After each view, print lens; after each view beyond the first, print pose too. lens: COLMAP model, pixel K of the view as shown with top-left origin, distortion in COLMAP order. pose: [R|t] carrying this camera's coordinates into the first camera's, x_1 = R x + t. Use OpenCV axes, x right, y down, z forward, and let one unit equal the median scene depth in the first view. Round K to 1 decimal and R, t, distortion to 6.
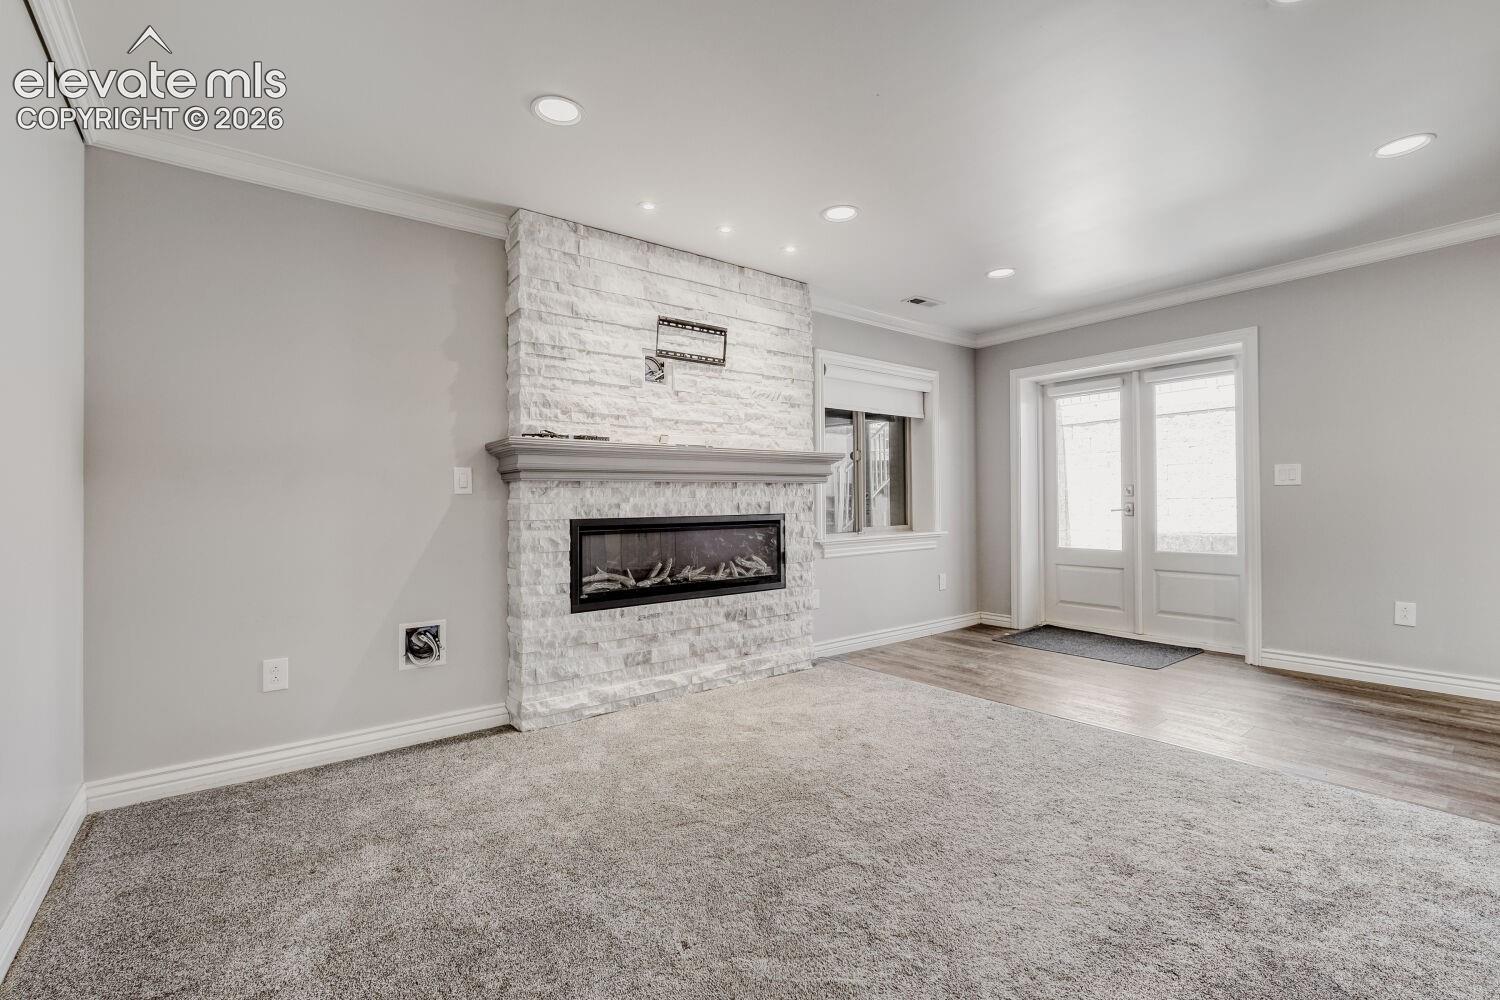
lens RADIAL K [[663.3, 0, 749.2], [0, 663.3, 491.4], [0, 0, 1]] dist [-0.000923, 0.000330]
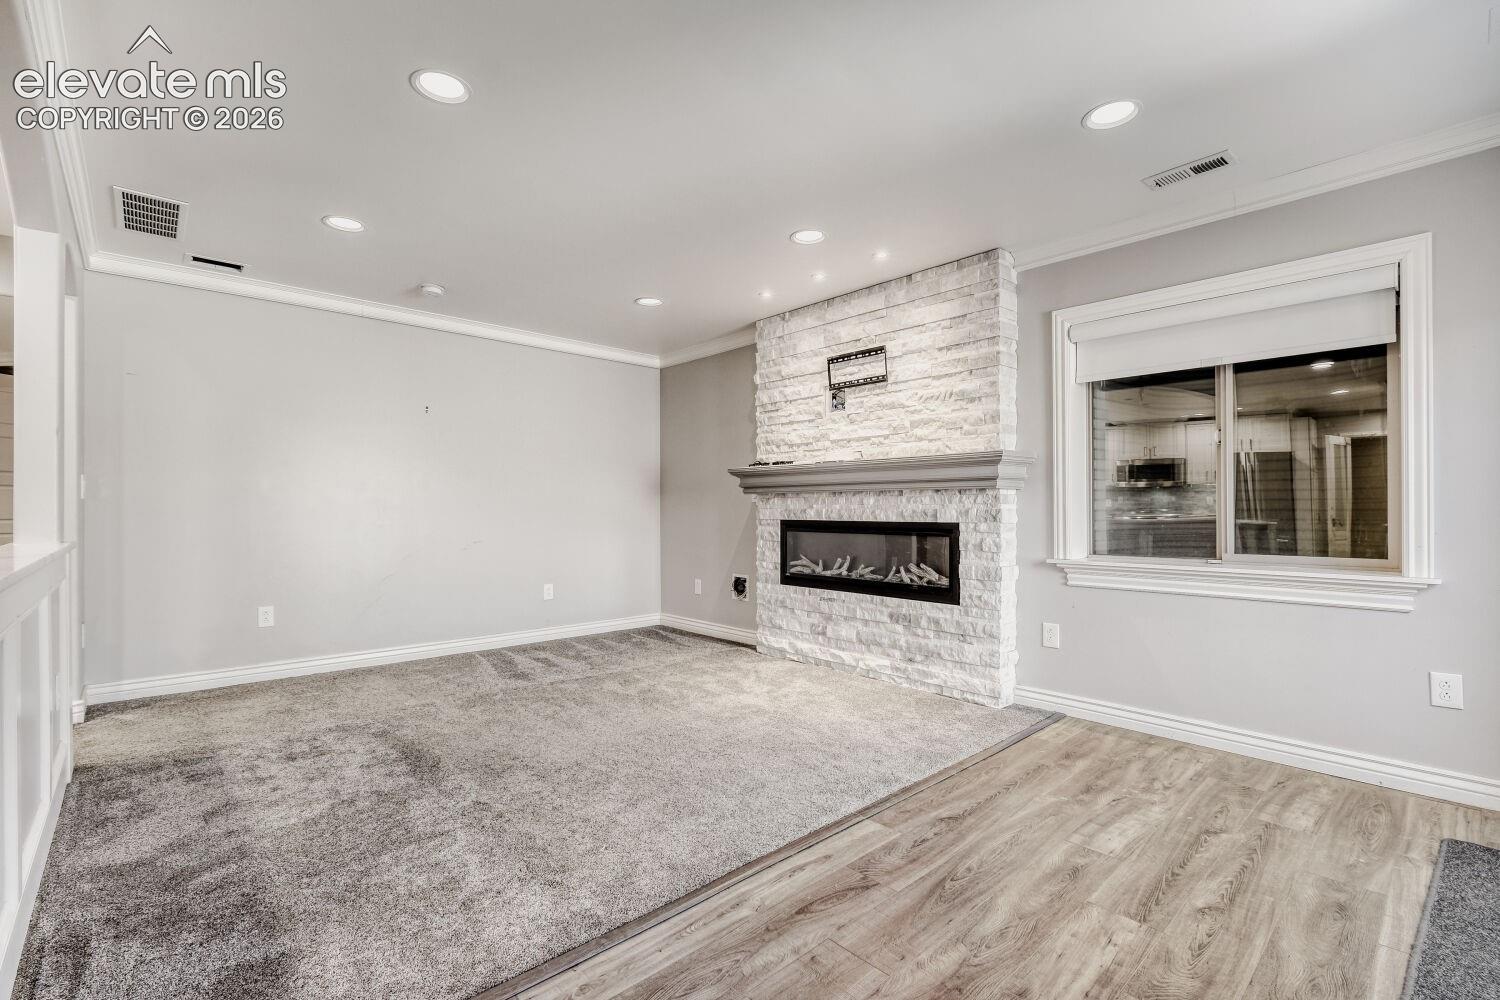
lens RADIAL K [[663.3, 0, 742.6], [0, 663.3, 500.5], [0, 0, 1]] dist [-0.000923, 0.000330]
pose [[0.077367, 0.001506, -0.997002, 1.066705], [0.016629, 0.999858, 0.002800, -0.004938], [0.996864, -0.016796, 0.077331, 0.729891]]
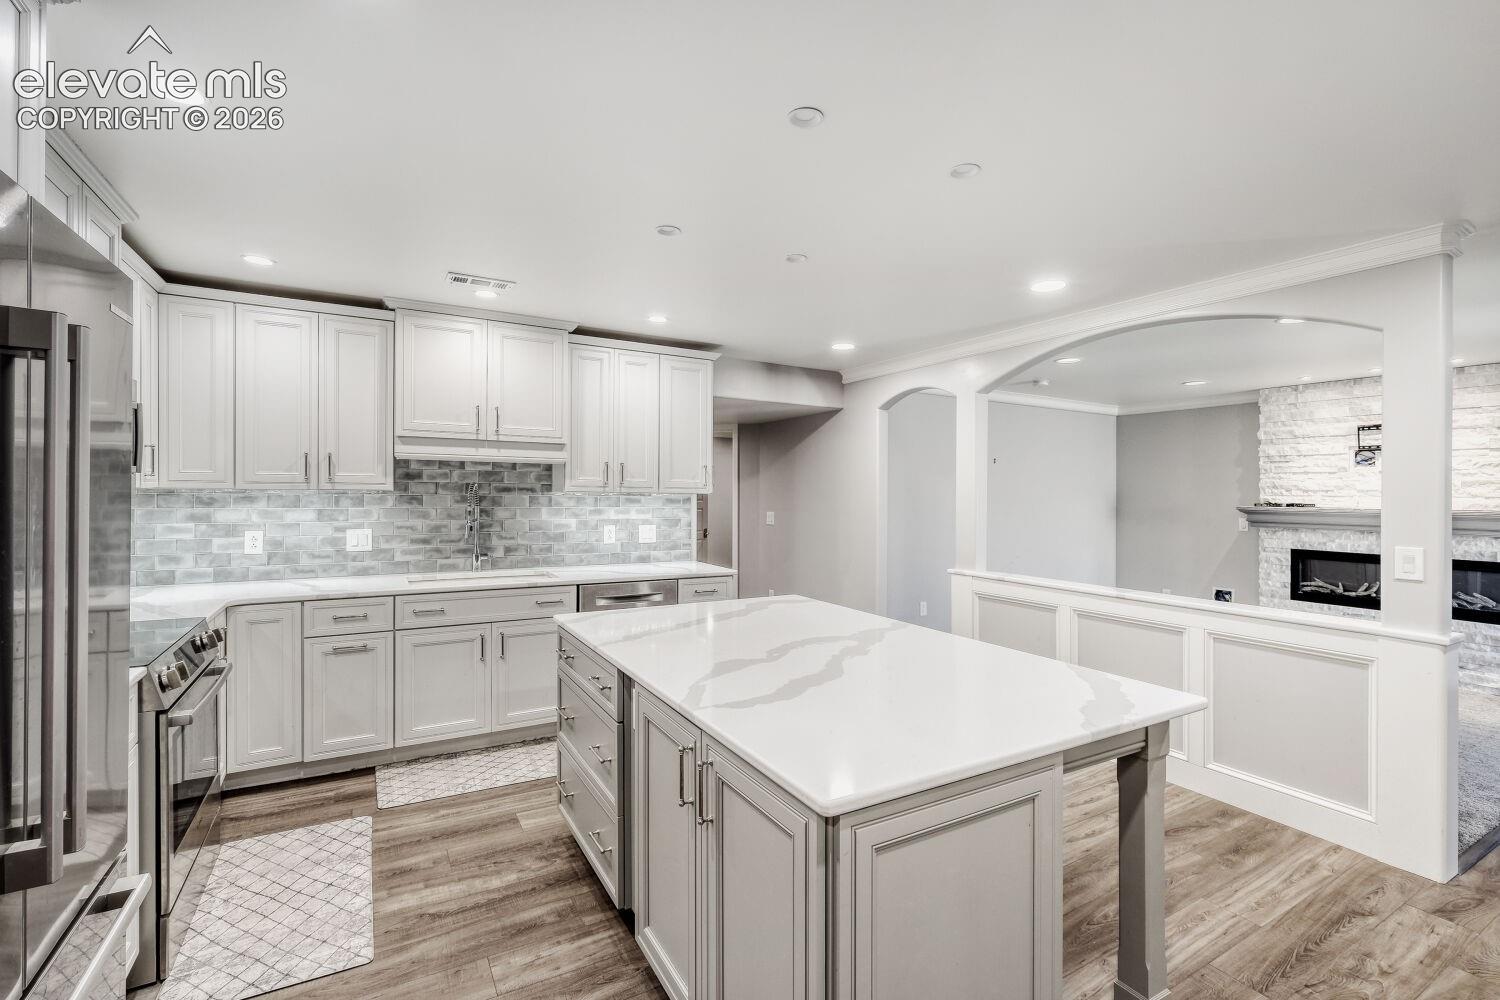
lens RADIAL K [[663.3, 0, 751.5], [0, 663.3, 483.3], [0, 0, 1]] dist [-0.000923, 0.000330]
pose [[-0.133124, -0.001616, -0.991098, 1.592487], [0.007555, 0.999968, -0.002645, -0.132390], [0.991071, -0.007840, -0.133108, -0.217046]]
